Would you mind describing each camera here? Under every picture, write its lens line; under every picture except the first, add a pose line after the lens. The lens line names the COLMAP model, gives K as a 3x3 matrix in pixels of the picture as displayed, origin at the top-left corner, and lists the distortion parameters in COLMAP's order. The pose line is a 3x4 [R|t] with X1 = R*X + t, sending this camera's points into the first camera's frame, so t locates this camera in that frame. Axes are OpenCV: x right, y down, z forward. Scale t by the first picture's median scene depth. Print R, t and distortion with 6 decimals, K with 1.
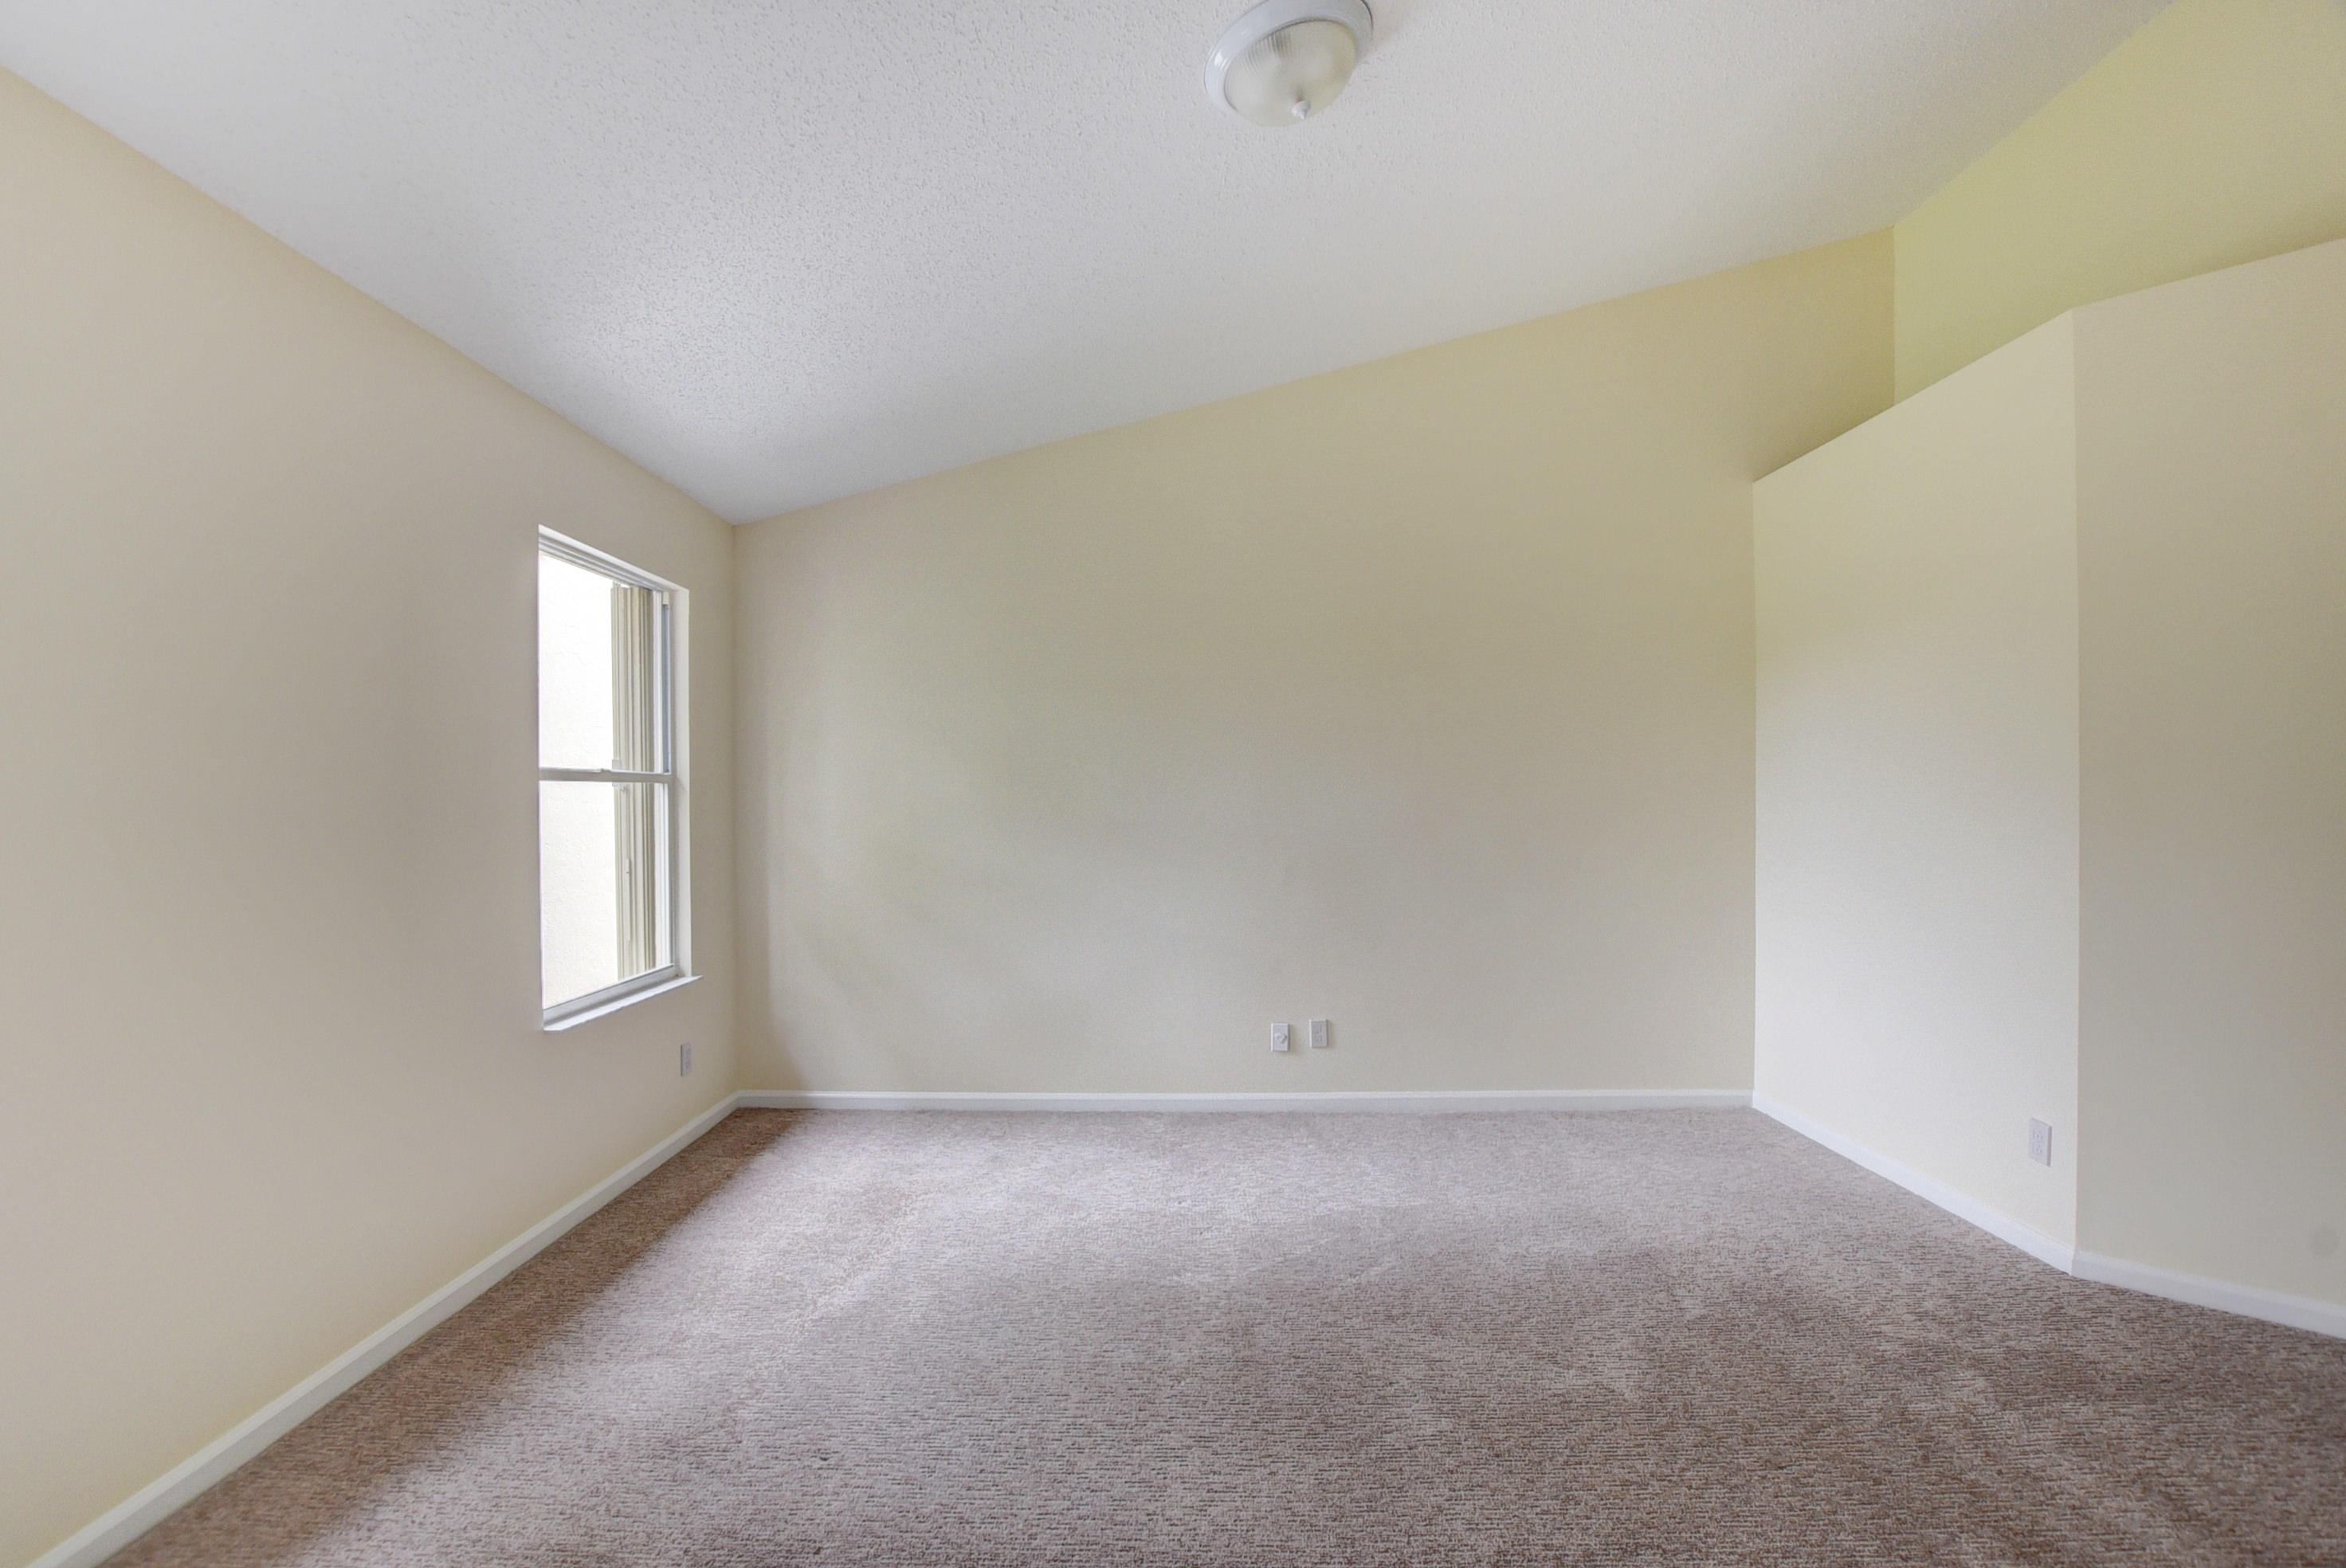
lens RADIAL K [[1034.0, 0, 1165.9], [0, 1034.0, 793.6], [0, 0, 1]] dist [-0.017874, 0.000394]
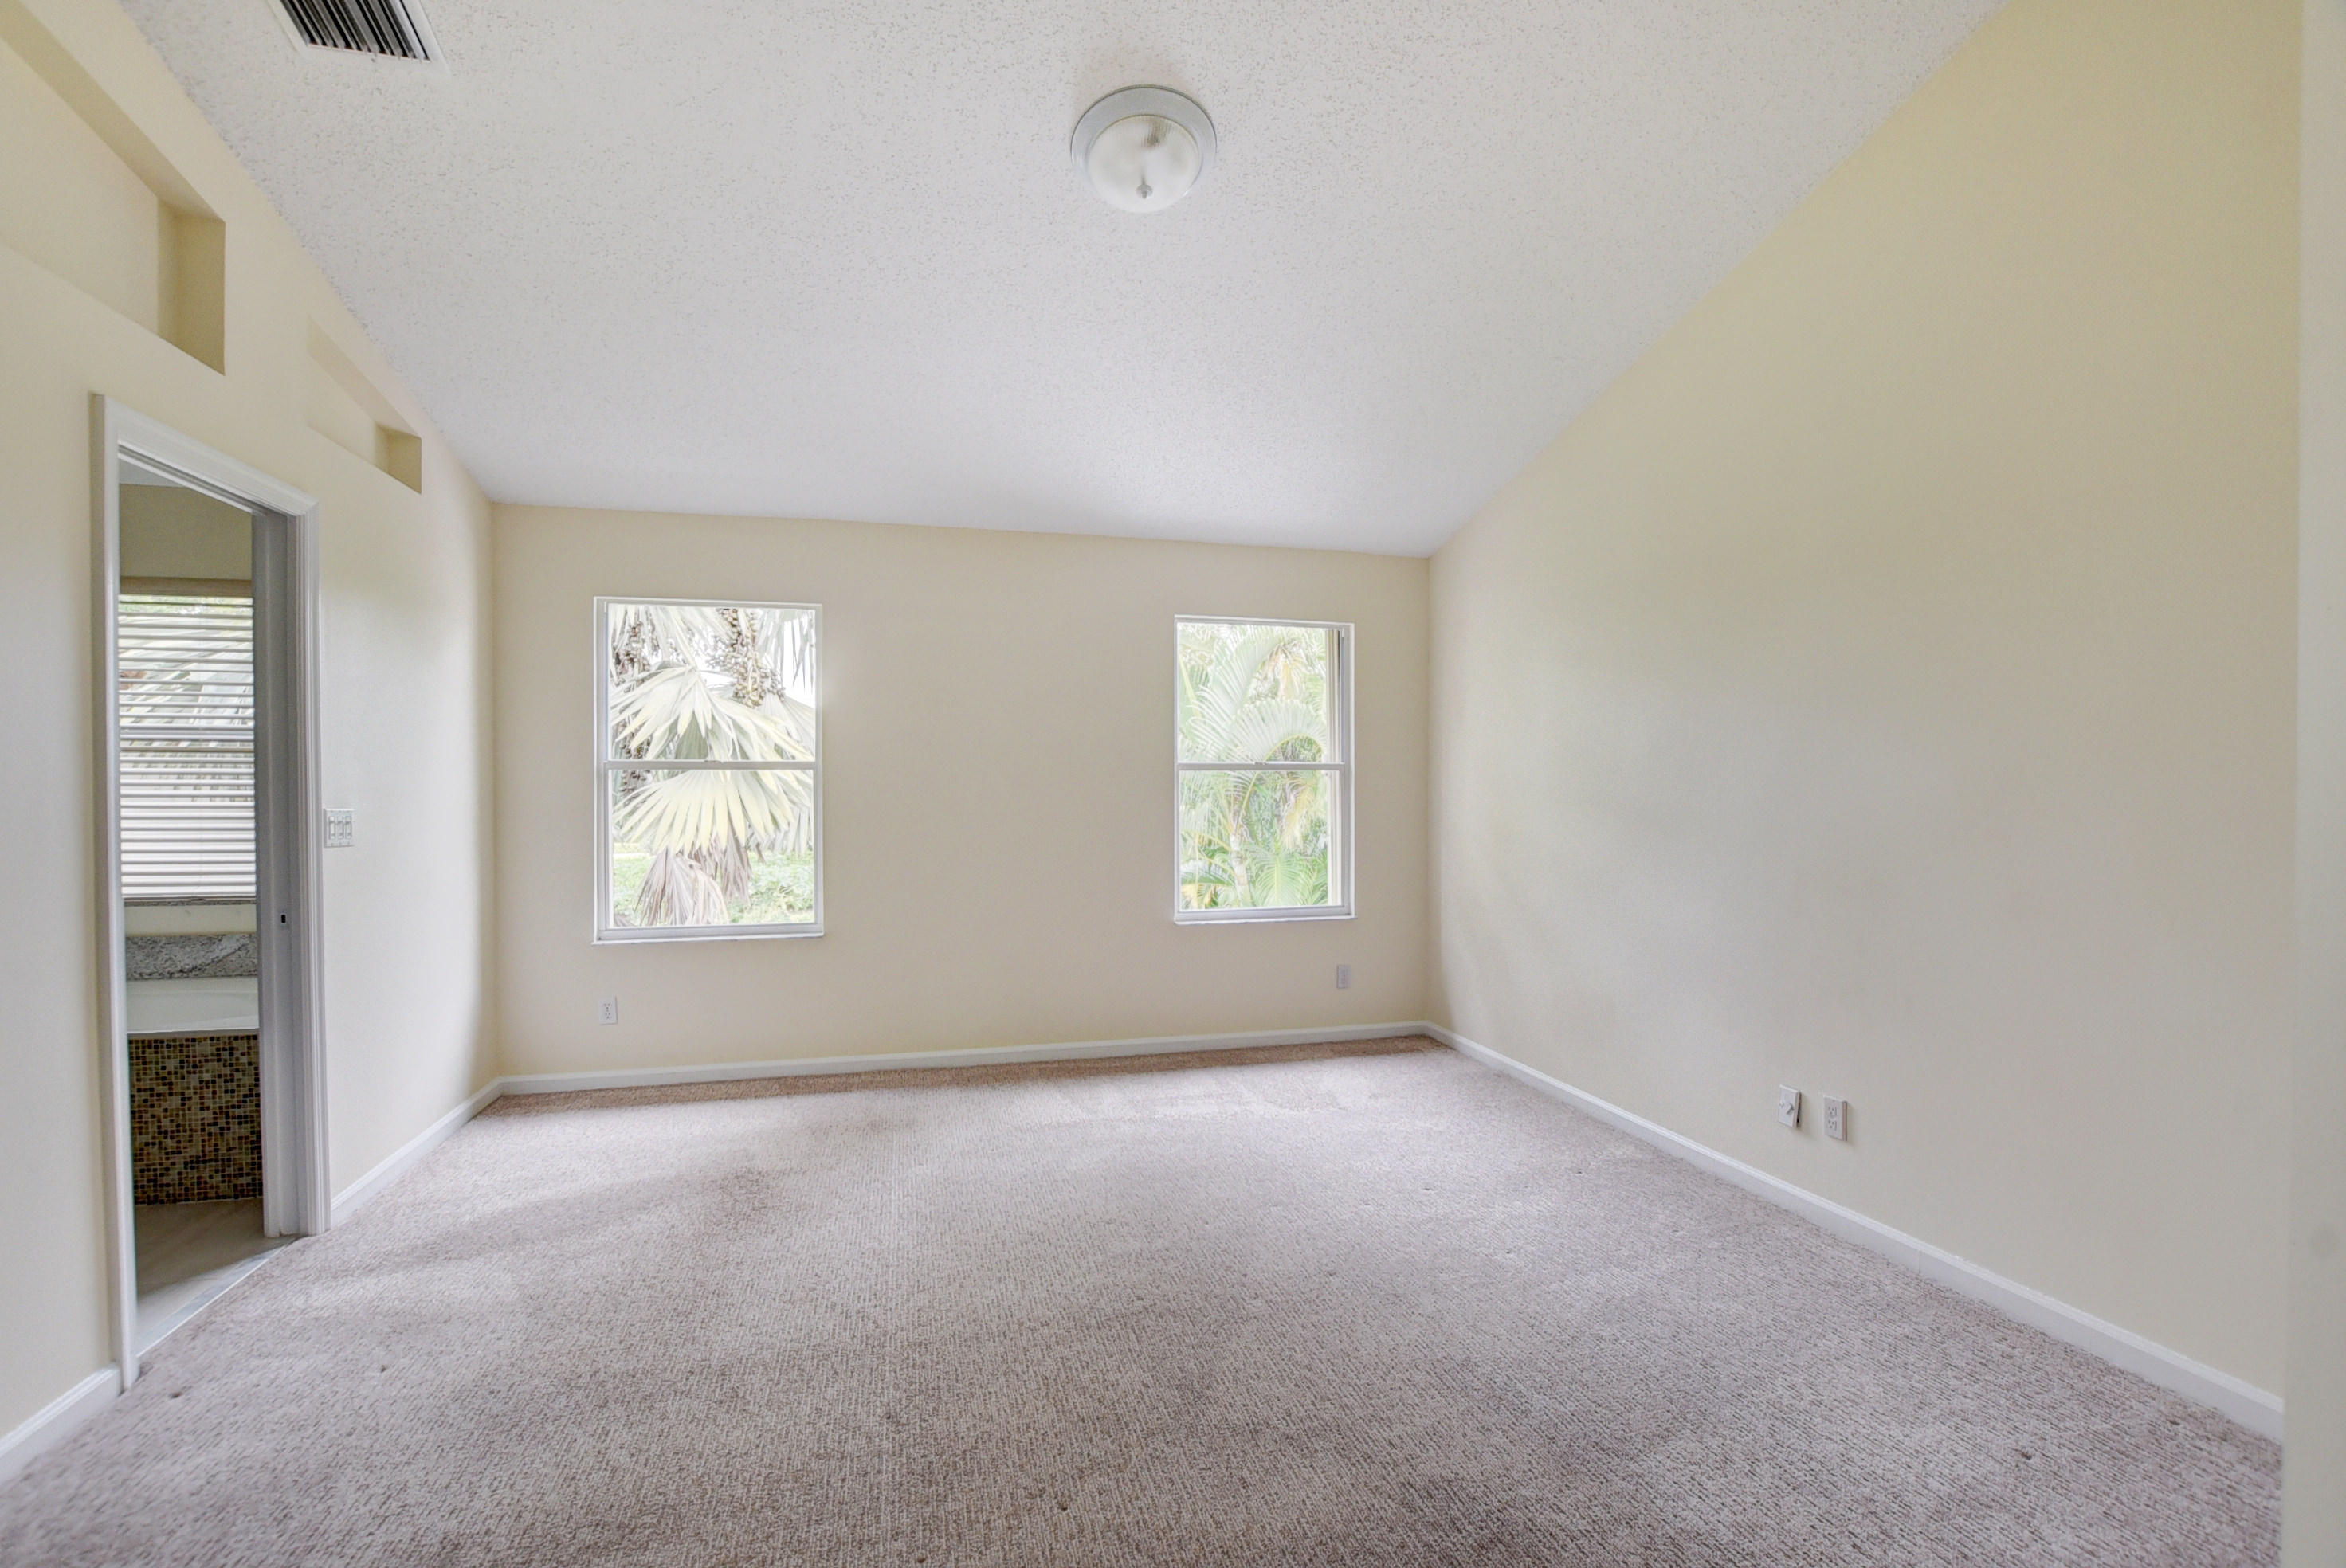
lens RADIAL K [[1034.0, 0, 1165.9], [0, 1034.0, 793.6], [0, 0, 1]] dist [-0.017874, 0.000394]
pose [[0.287319, 0.012353, -0.957755, 0.743895], [-0.003486, 0.999924, 0.011852, 0.005337], [0.957829, -0.000067, 0.287340, 0.393877]]
